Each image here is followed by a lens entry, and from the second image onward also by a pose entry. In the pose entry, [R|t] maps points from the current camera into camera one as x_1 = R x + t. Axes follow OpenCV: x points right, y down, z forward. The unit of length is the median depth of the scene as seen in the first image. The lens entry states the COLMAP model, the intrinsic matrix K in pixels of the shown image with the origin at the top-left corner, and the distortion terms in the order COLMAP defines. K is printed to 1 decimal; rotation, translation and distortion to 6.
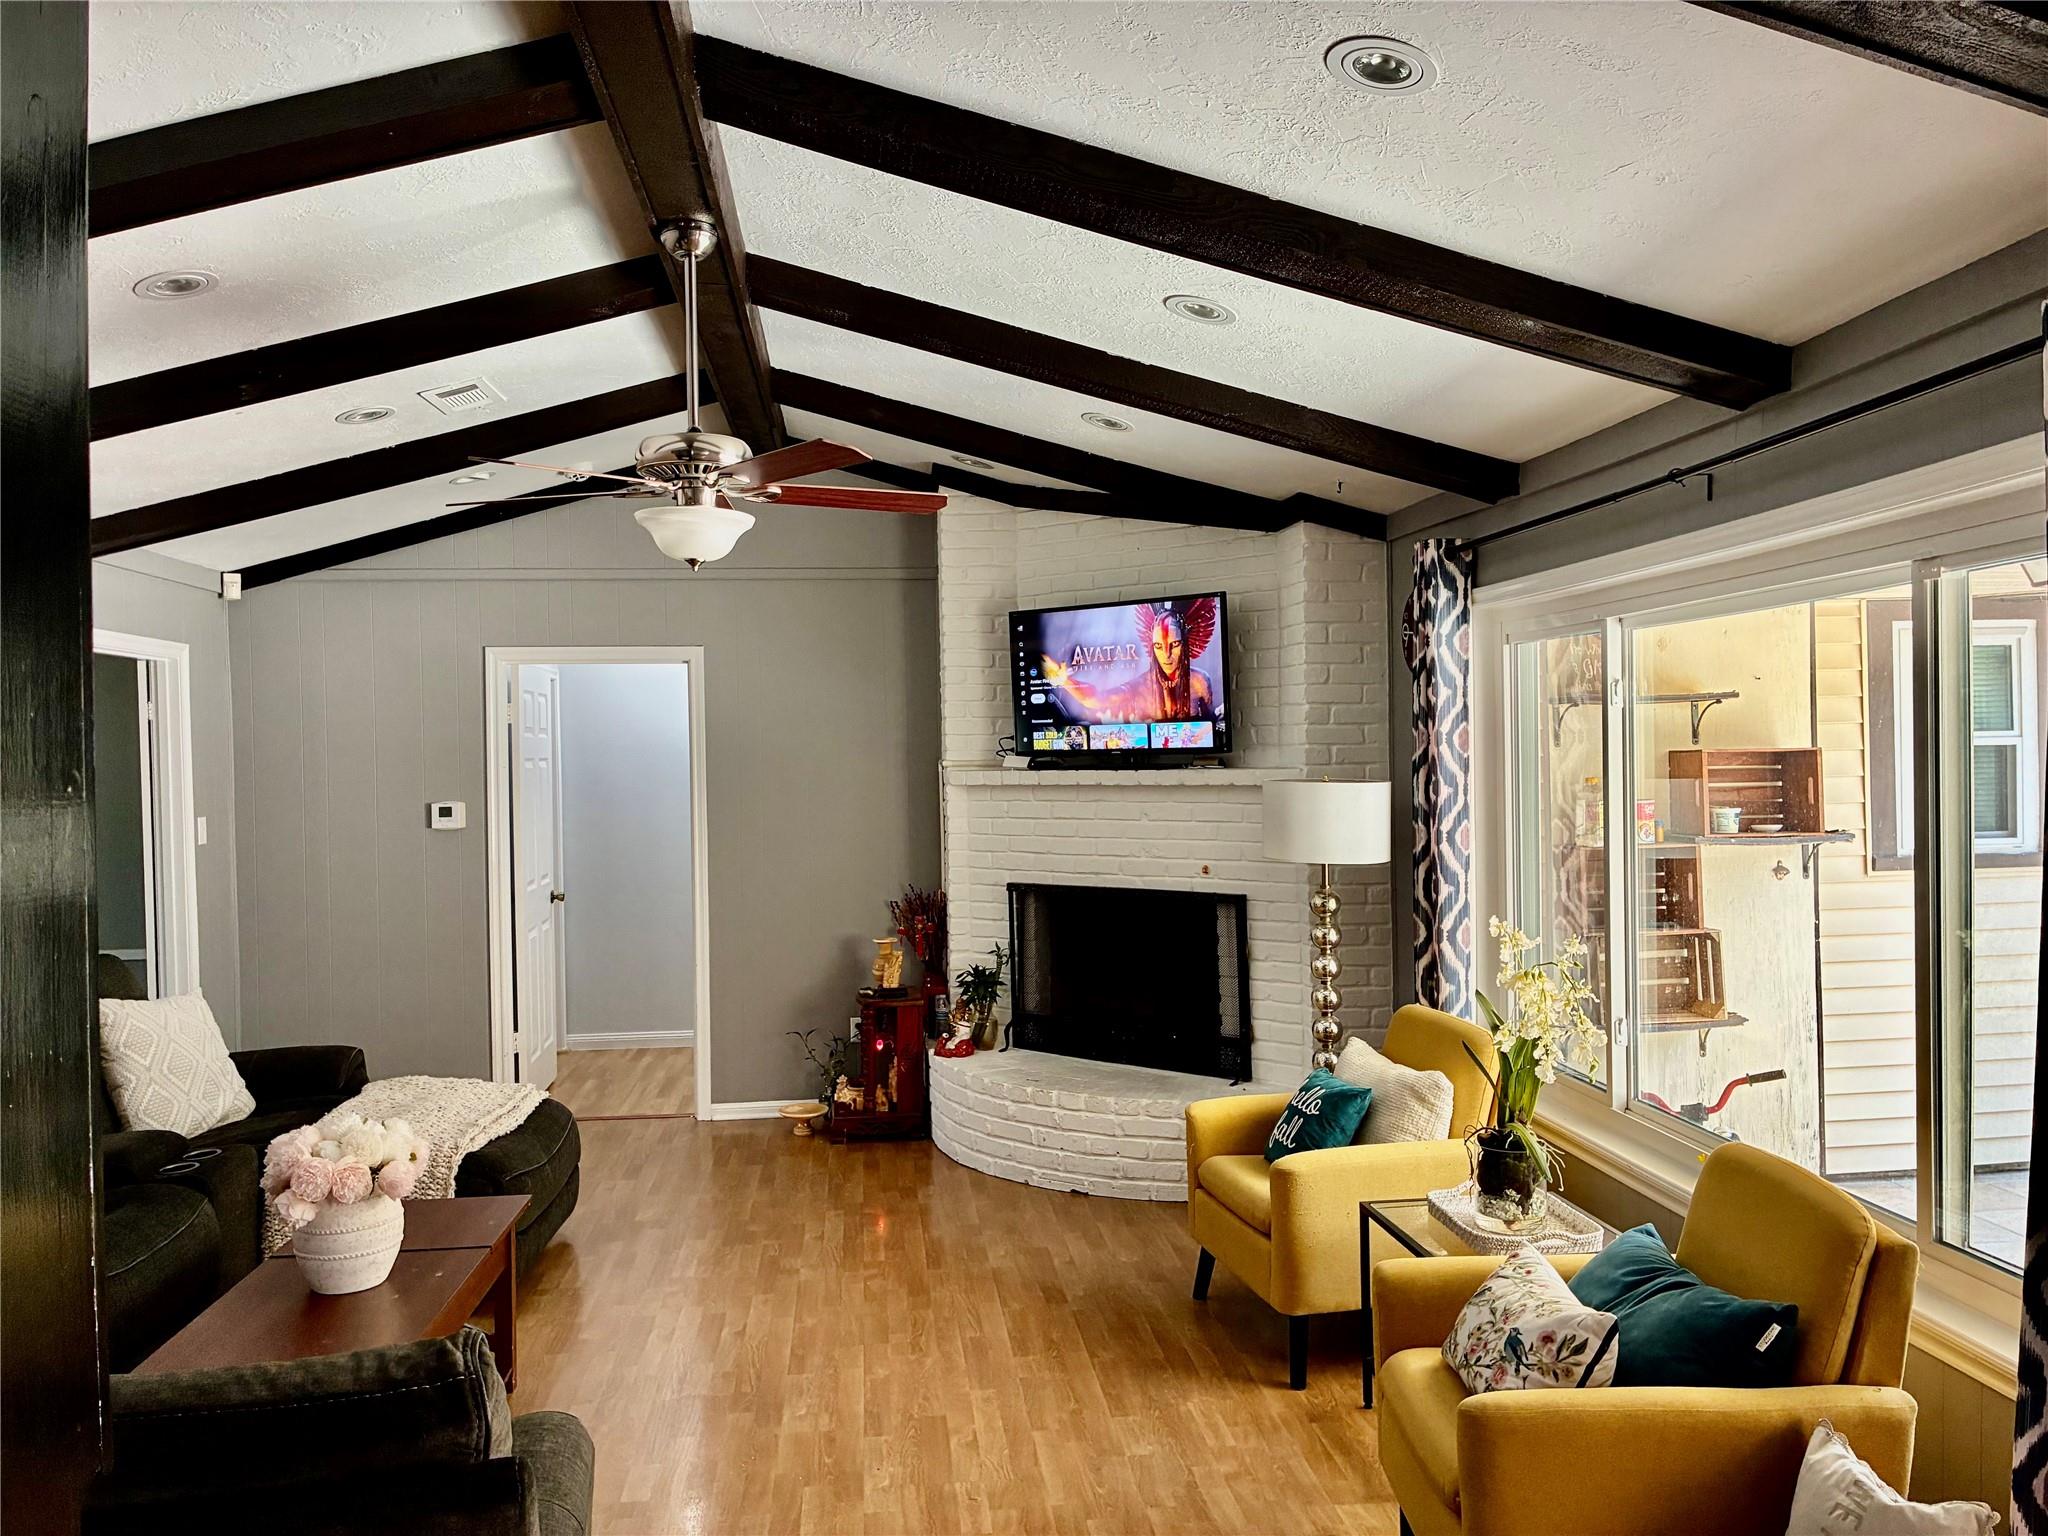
lens RADIAL K [[1524.9, 0, 1022.1], [0, 1524.9, 767.7], [0, 0, 1]] dist [0.041414, -0.017355]
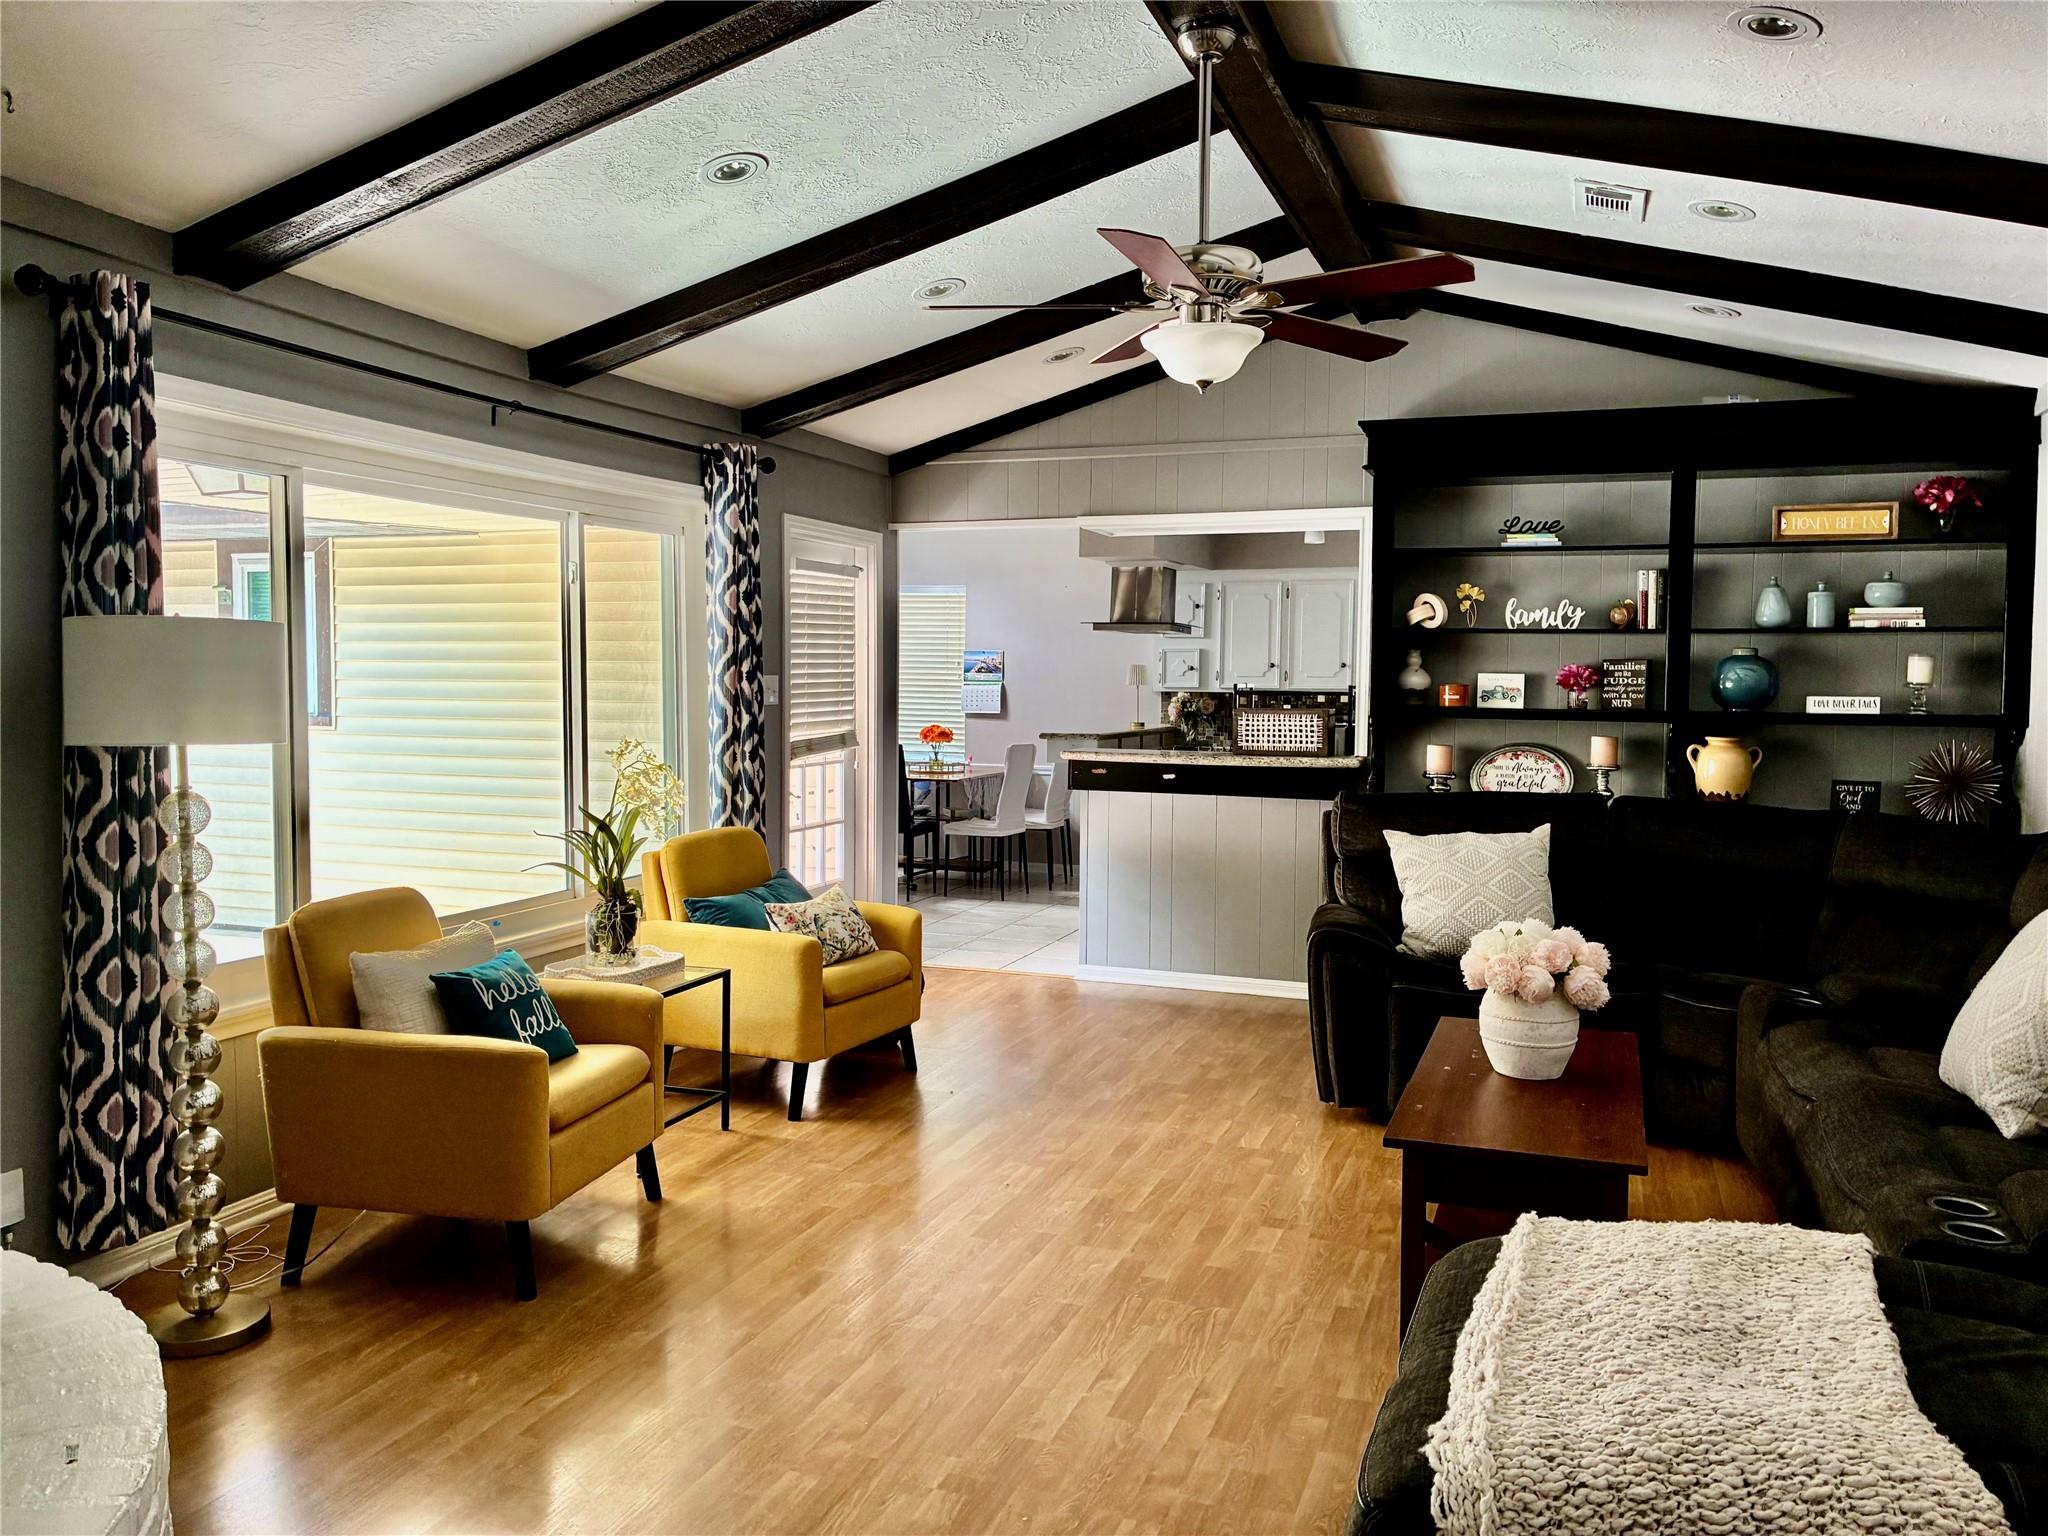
lens RADIAL K [[1524.9, 0, 1022.8], [0, 1524.9, 762.6], [0, 0, 1]] dist [0.041414, -0.017355]
pose [[-0.894676, -0.003410, 0.446704, -0.571072], [0.025640, 0.997930, 0.058969, 0.054133], [-0.445980, 0.064212, -0.892737, 2.003701]]
